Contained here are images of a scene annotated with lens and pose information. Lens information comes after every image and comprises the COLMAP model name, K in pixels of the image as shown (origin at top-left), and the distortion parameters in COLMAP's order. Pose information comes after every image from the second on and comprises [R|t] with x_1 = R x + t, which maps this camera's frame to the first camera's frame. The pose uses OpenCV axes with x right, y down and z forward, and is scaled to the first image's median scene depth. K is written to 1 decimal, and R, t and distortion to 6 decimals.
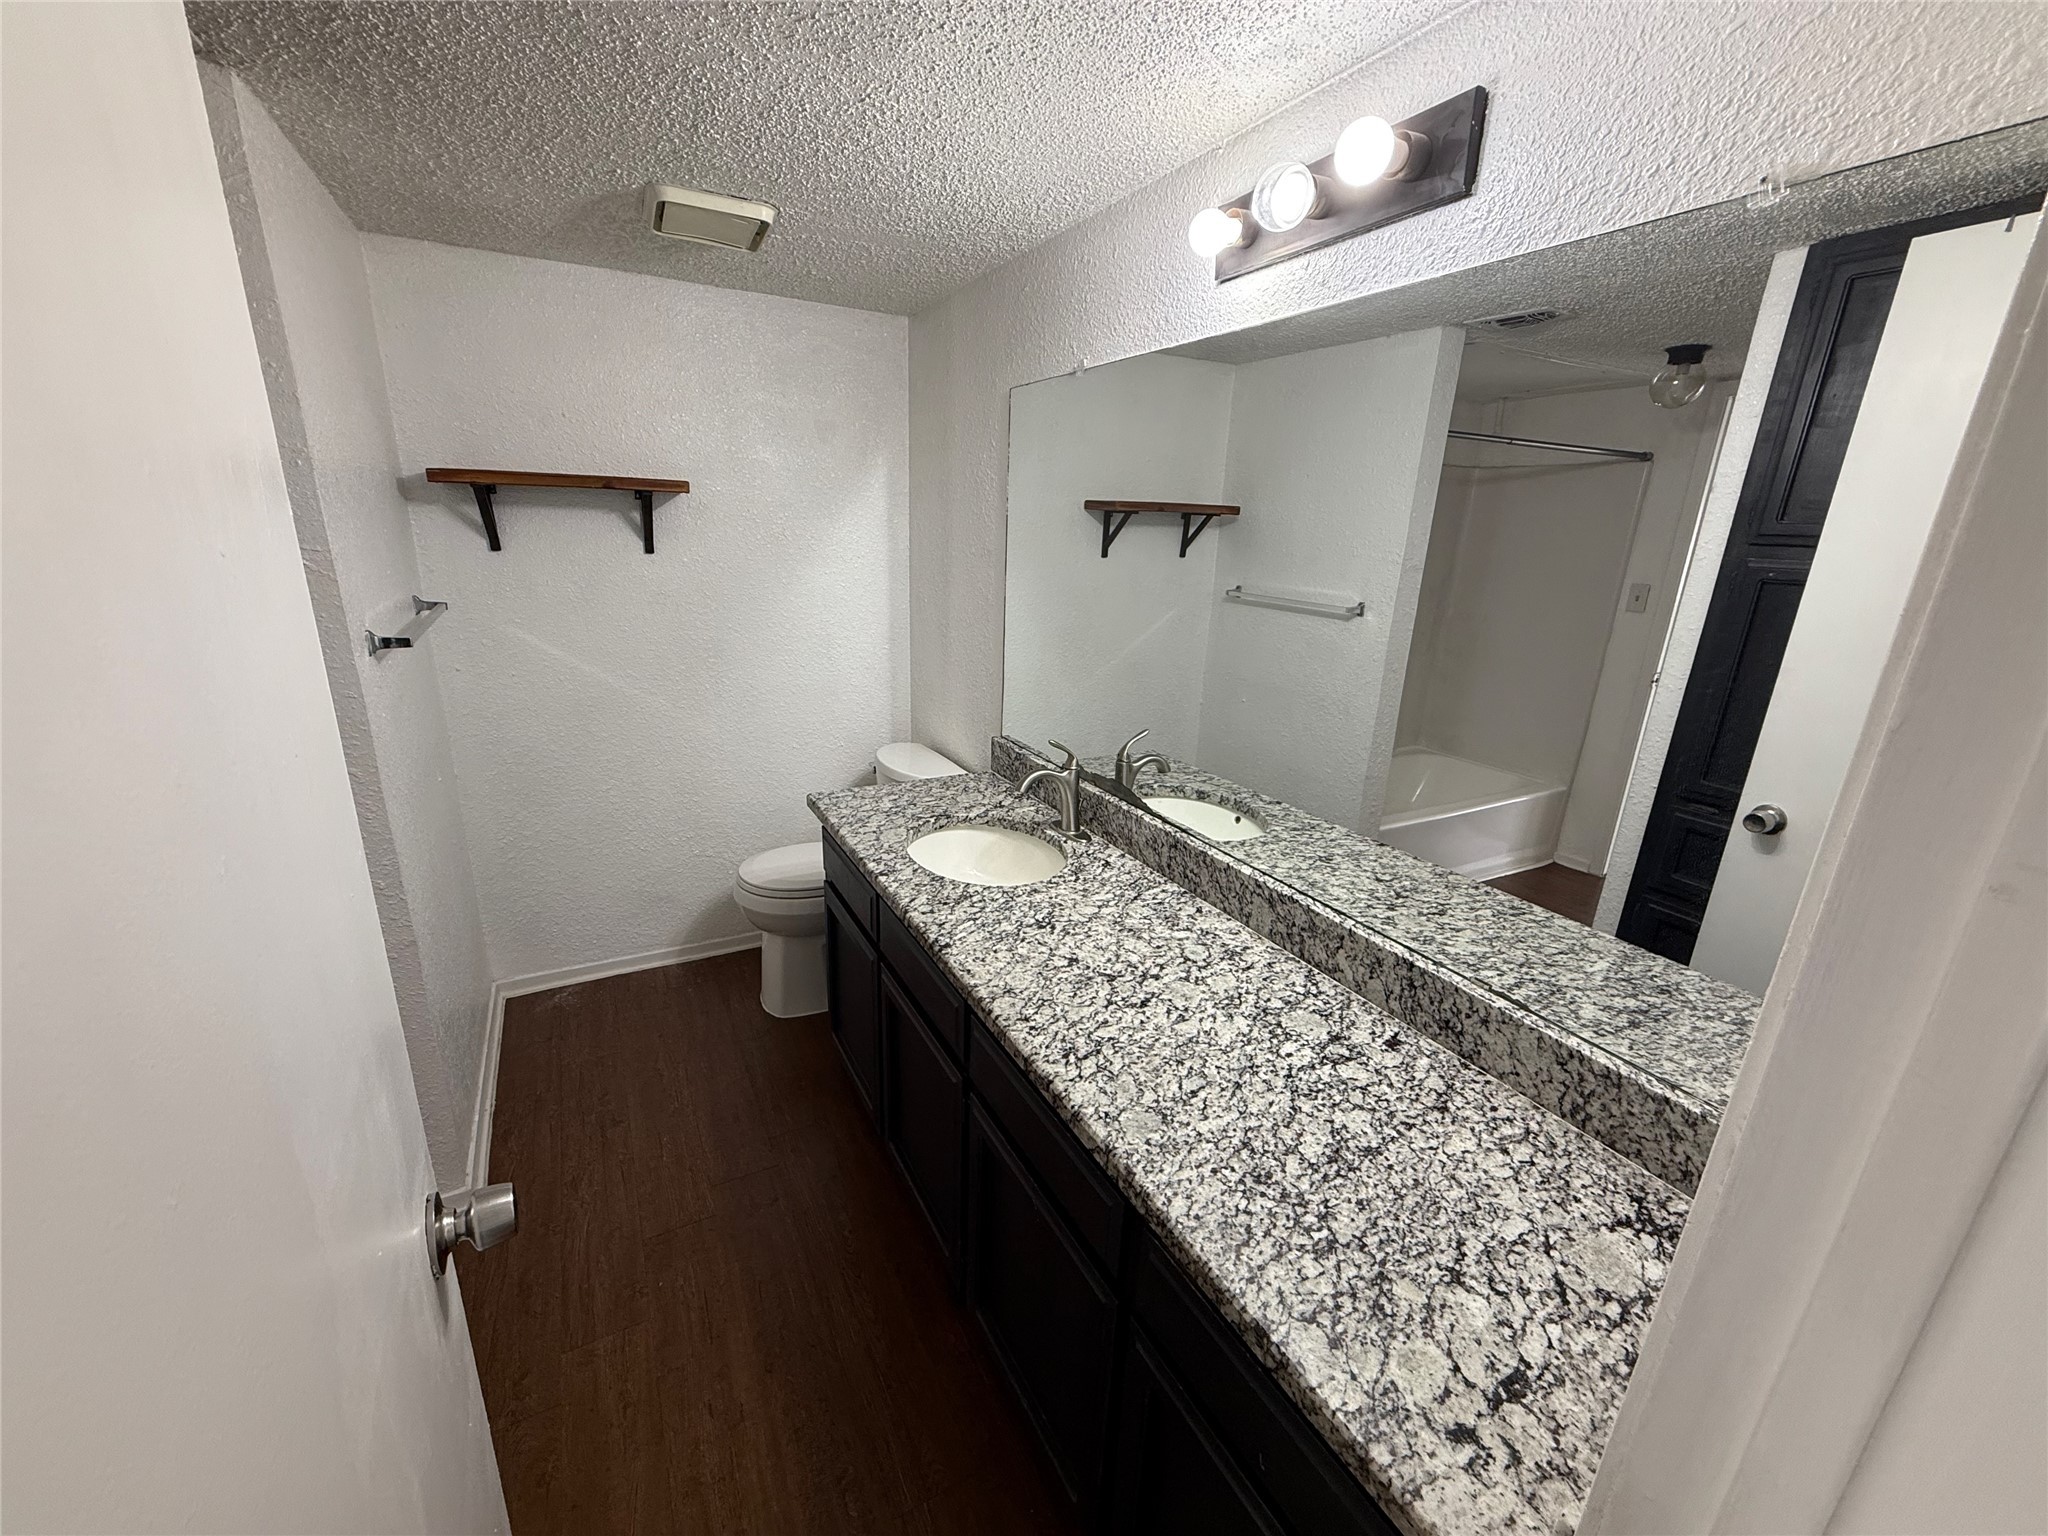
lens RADIAL K [[810.0, 0, 1017.2], [0, 810.0, 773.2], [0, 0, 1]] dist [-0.001064, 0.000001]
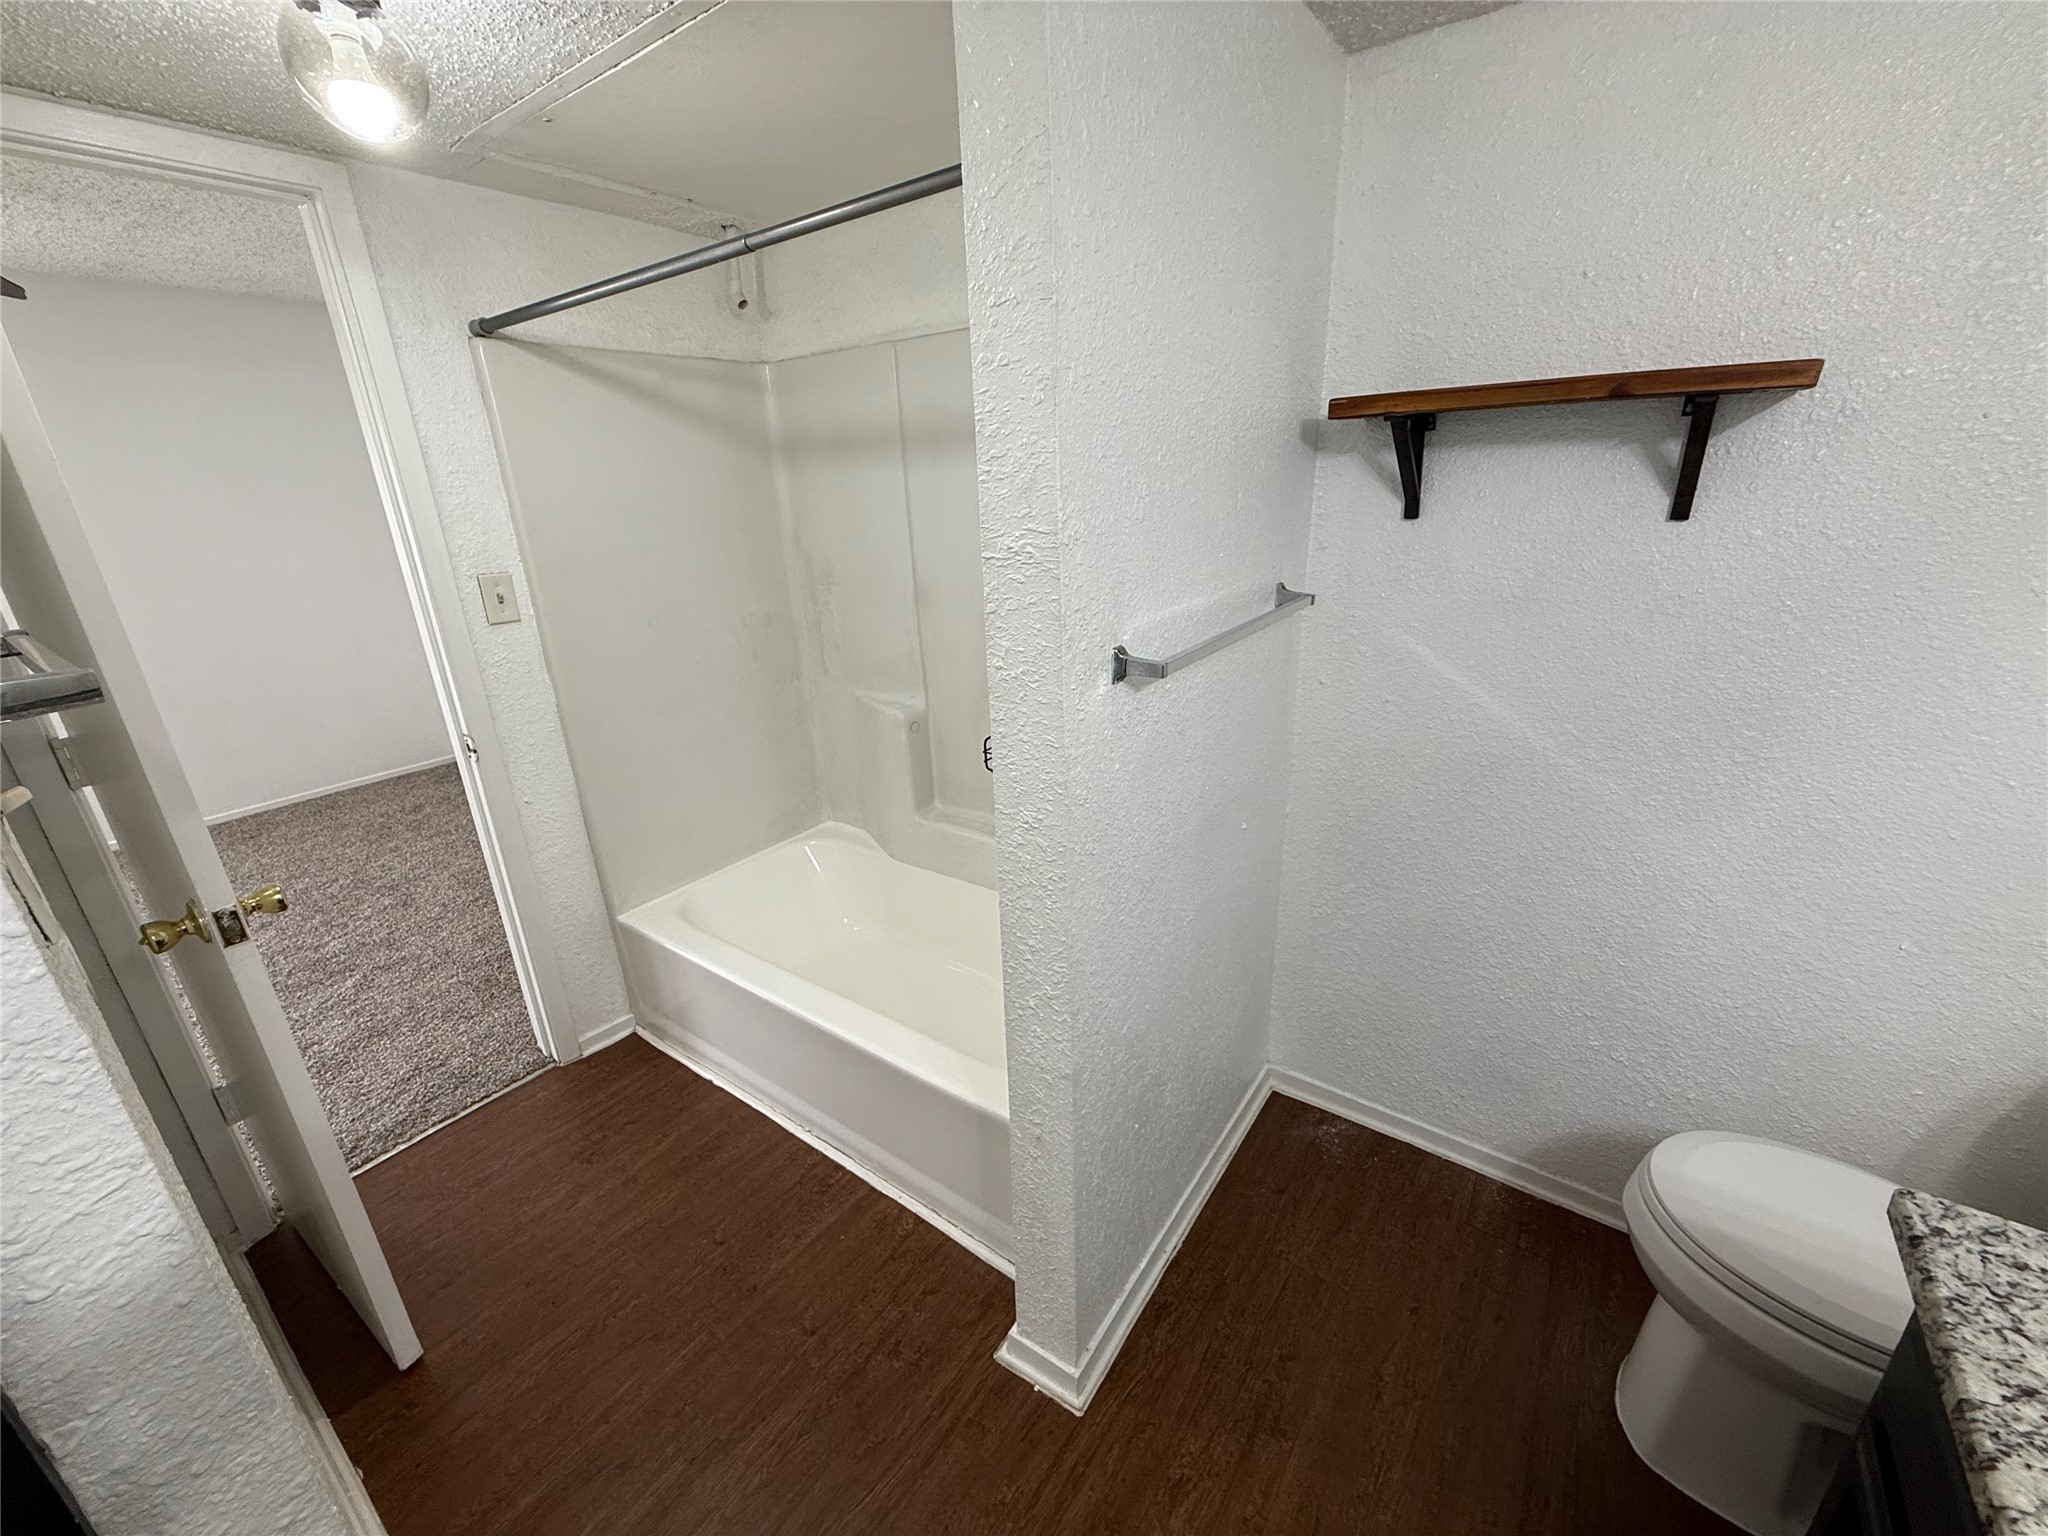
lens RADIAL K [[810.0, 0, 1015.5], [0, 810.0, 765.8], [0, 0, 1]] dist [-0.001064, 0.000001]
pose [[0.426230, 0.259479, -0.866602, -0.152792], [-0.215006, 0.959585, 0.181572, -0.130642], [0.878693, 0.108933, 0.464793, 0.427801]]
